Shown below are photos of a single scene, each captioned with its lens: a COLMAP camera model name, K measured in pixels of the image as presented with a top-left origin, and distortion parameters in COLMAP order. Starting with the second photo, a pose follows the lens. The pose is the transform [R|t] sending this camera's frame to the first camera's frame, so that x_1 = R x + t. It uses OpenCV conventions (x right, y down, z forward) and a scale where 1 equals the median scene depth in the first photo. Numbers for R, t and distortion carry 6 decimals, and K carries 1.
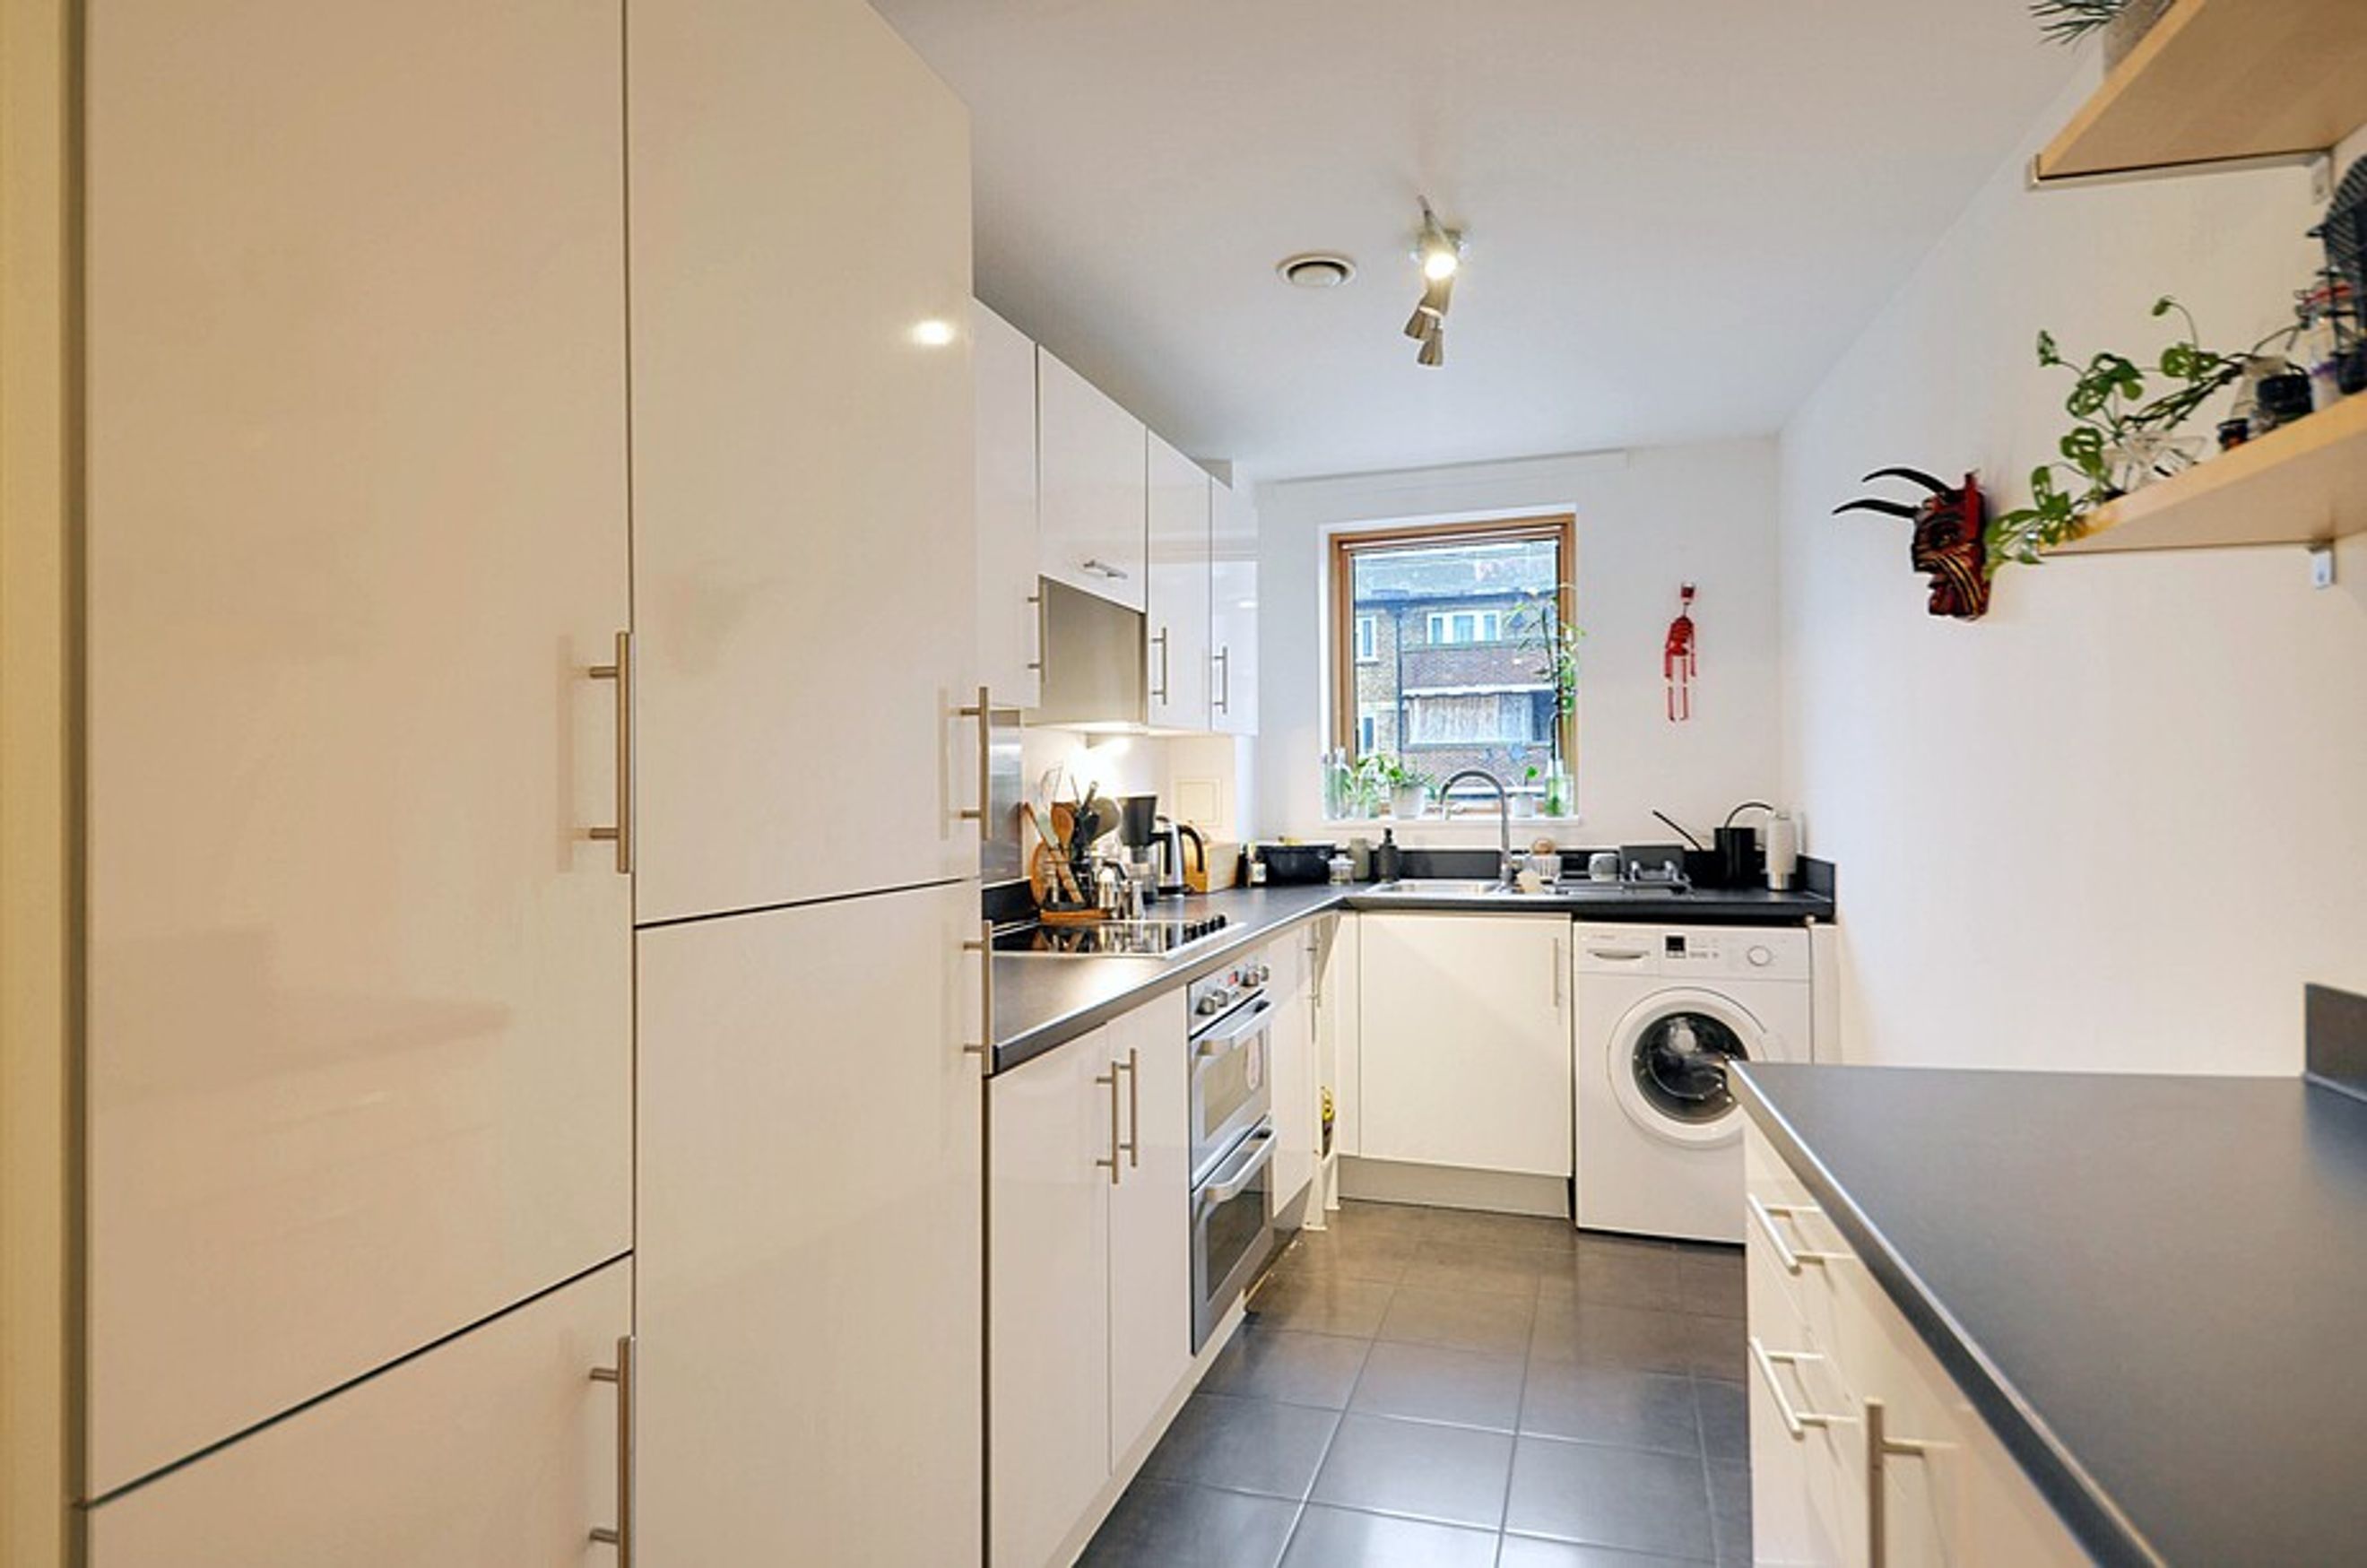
lens RADIAL K [[1296.4, 0, 1183.5], [0, 1296.4, 784.0], [0, 0, 1]] dist [0.003041, -0.024921]
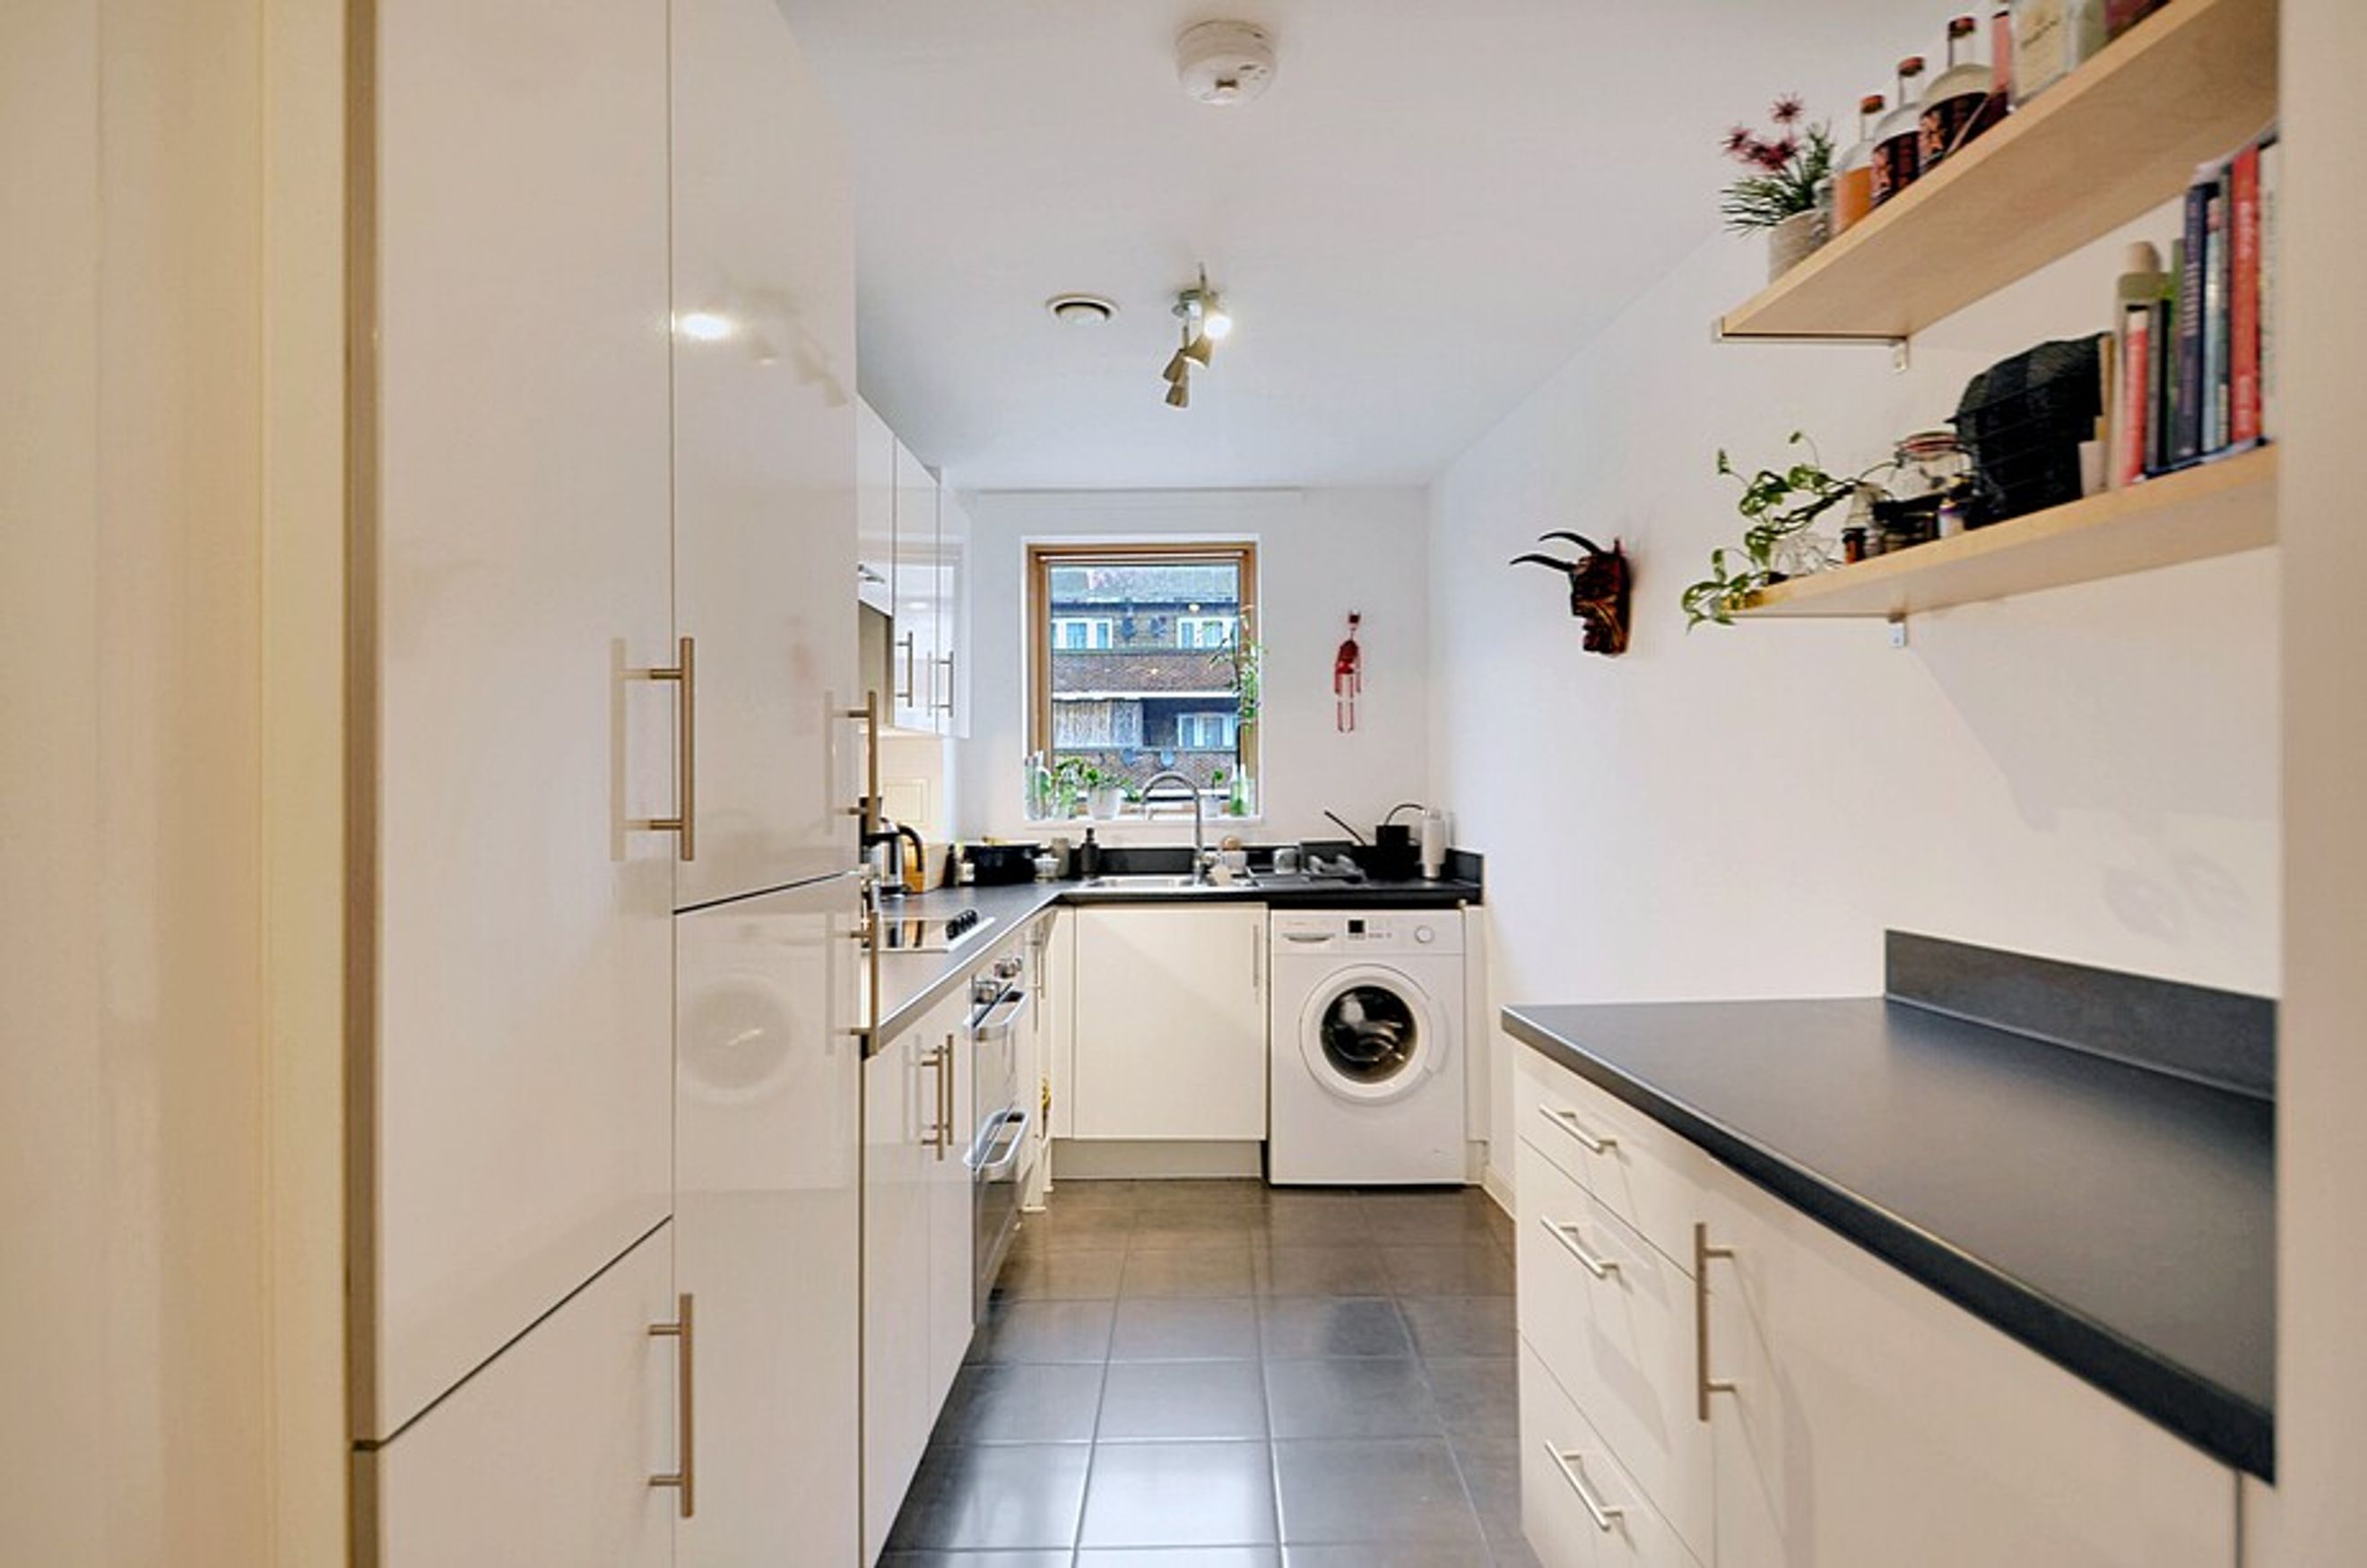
lens RADIAL K [[1288.6, 0, 1227.1], [0, 1288.6, 785.7], [0, 0, 1]] dist [0.001065, -0.000172]
pose [[0.946208, 0.004497, 0.323526, -0.090221], [-0.004091, 0.999990, -0.001935, 0.001397], [-0.323532, 0.000507, 0.946217, -0.036788]]
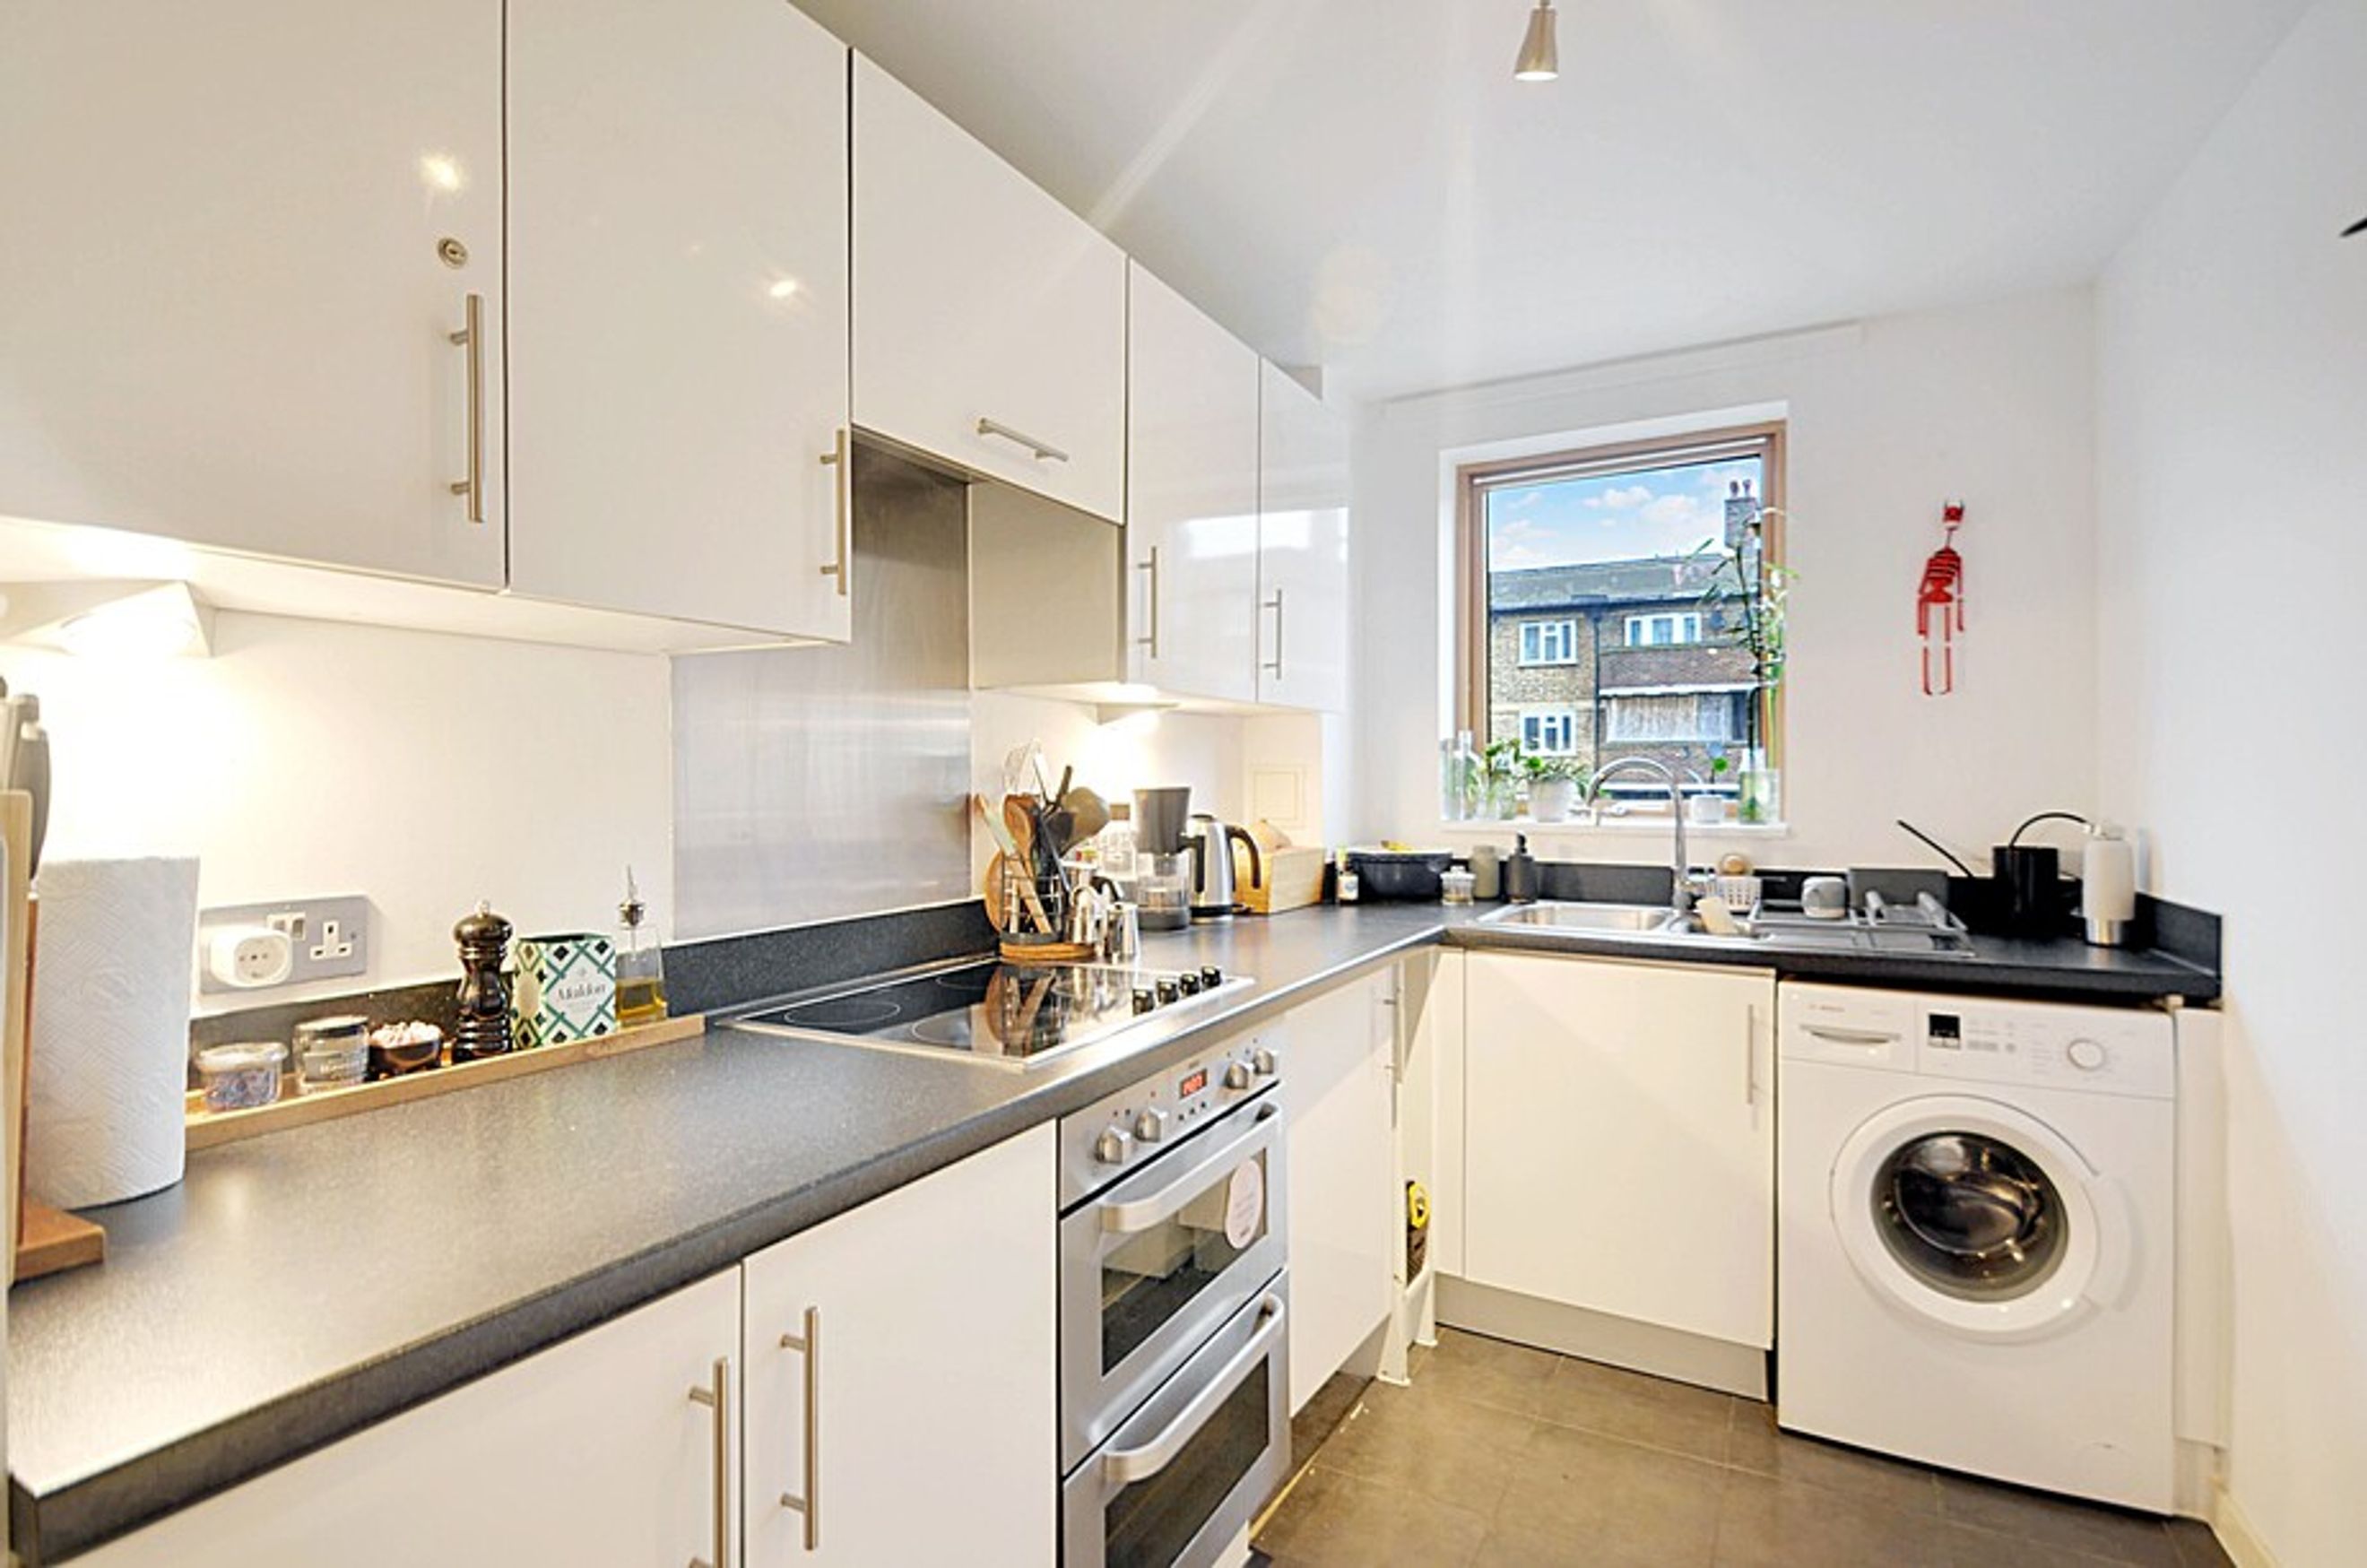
lens RADIAL K [[1181.2, 0, 1175.6], [0, 1181.2, 767.4], [0, 0, 1]] dist [-0.000756, -0.011930]
pose [[0.984252, 0.013413, -0.176261, 0.092754], [-0.014568, 0.999880, -0.005261, 0.001139], [0.176169, 0.007746, 0.984329, 0.318997]]
